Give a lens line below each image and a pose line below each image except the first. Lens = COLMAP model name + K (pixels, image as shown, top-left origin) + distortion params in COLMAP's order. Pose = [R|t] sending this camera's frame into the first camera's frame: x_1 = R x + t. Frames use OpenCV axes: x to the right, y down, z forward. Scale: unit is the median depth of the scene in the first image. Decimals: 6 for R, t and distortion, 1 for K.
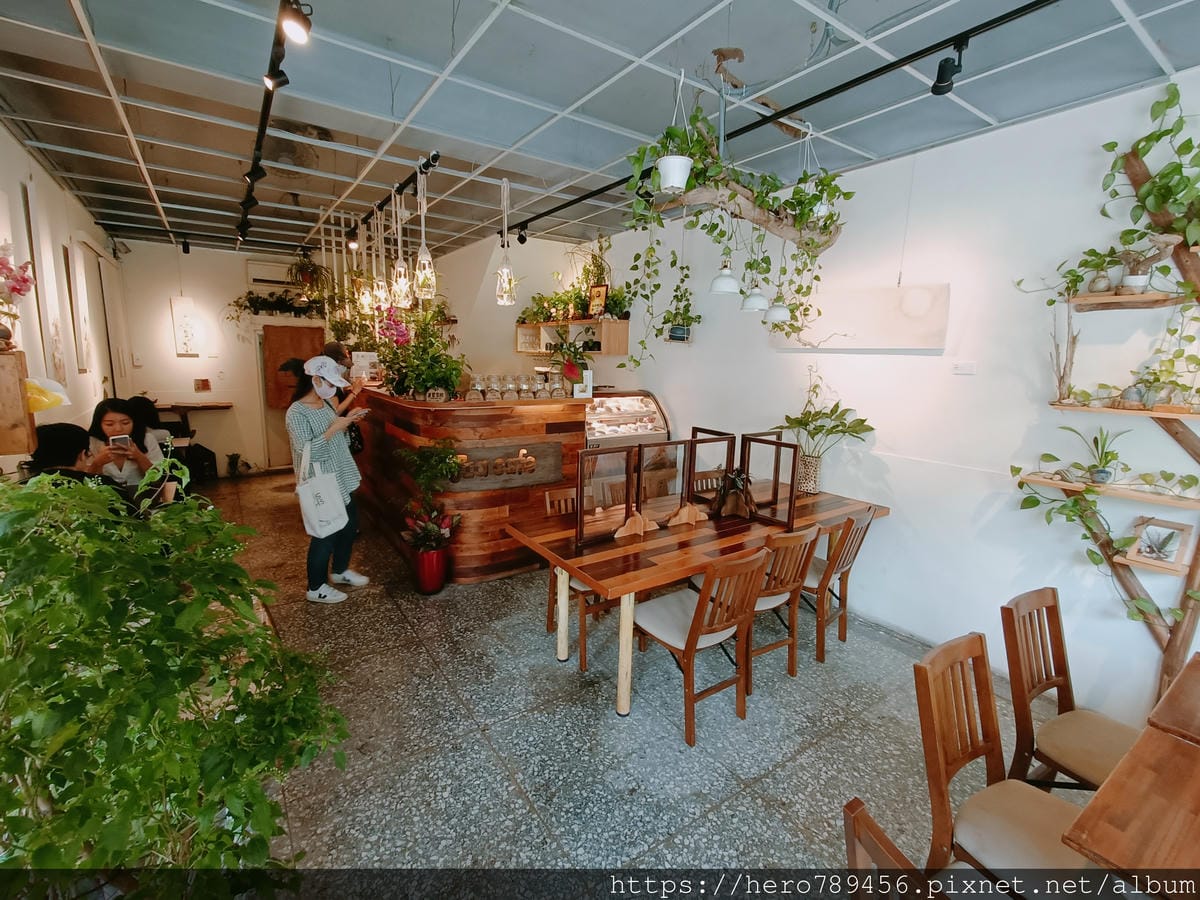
lens RADIAL K [[541.7, 0, 596.5], [0, 541.7, 452.3], [0, 0, 1]] dist [-0.010664, -0.000116]
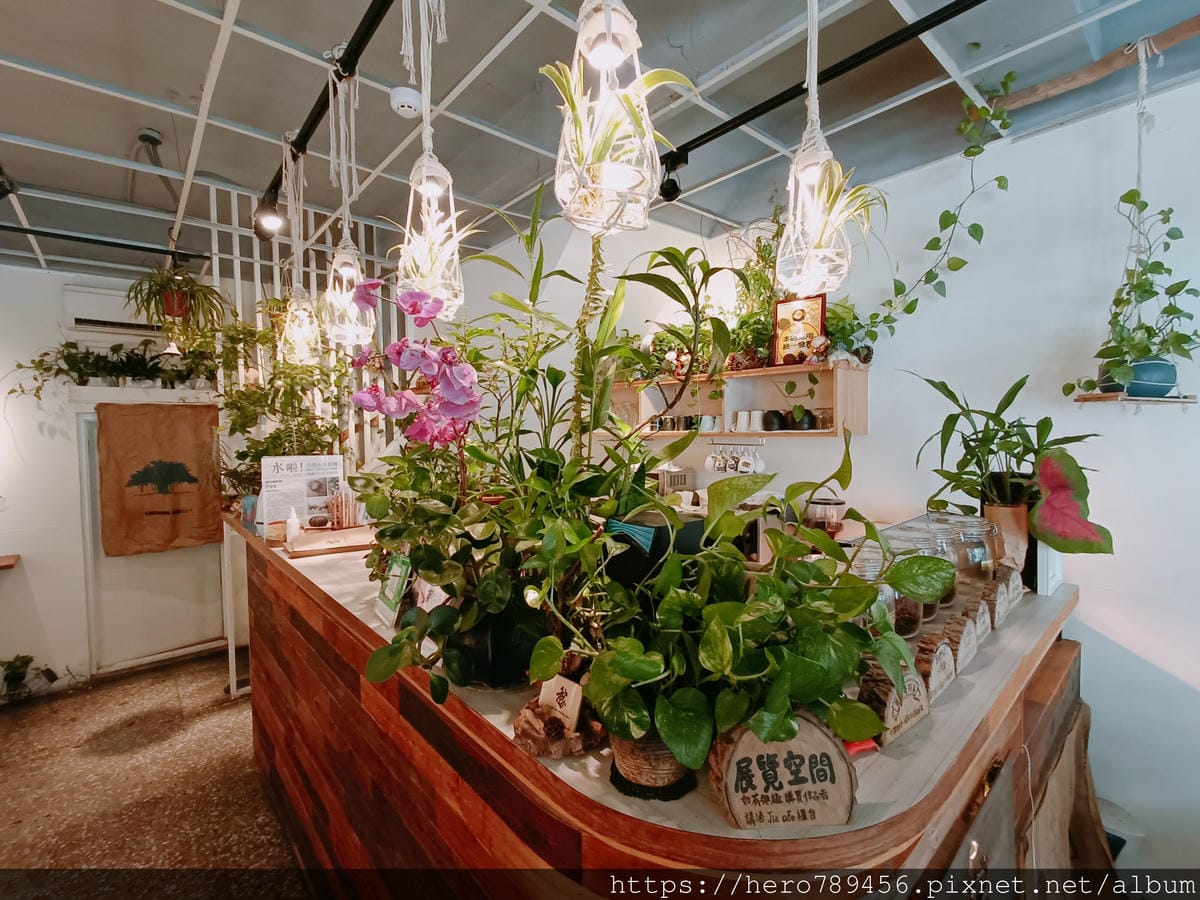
lens RADIAL K [[541.7, 0, 603.3], [0, 541.7, 447.3], [0, 0, 1]] dist [-0.010664, -0.000116]
pose [[0.991910, -0.044330, 0.118954, -0.512147], [0.060635, 0.988692, -0.137157, -0.249504], [-0.111529, 0.143260, 0.983381, 1.186980]]
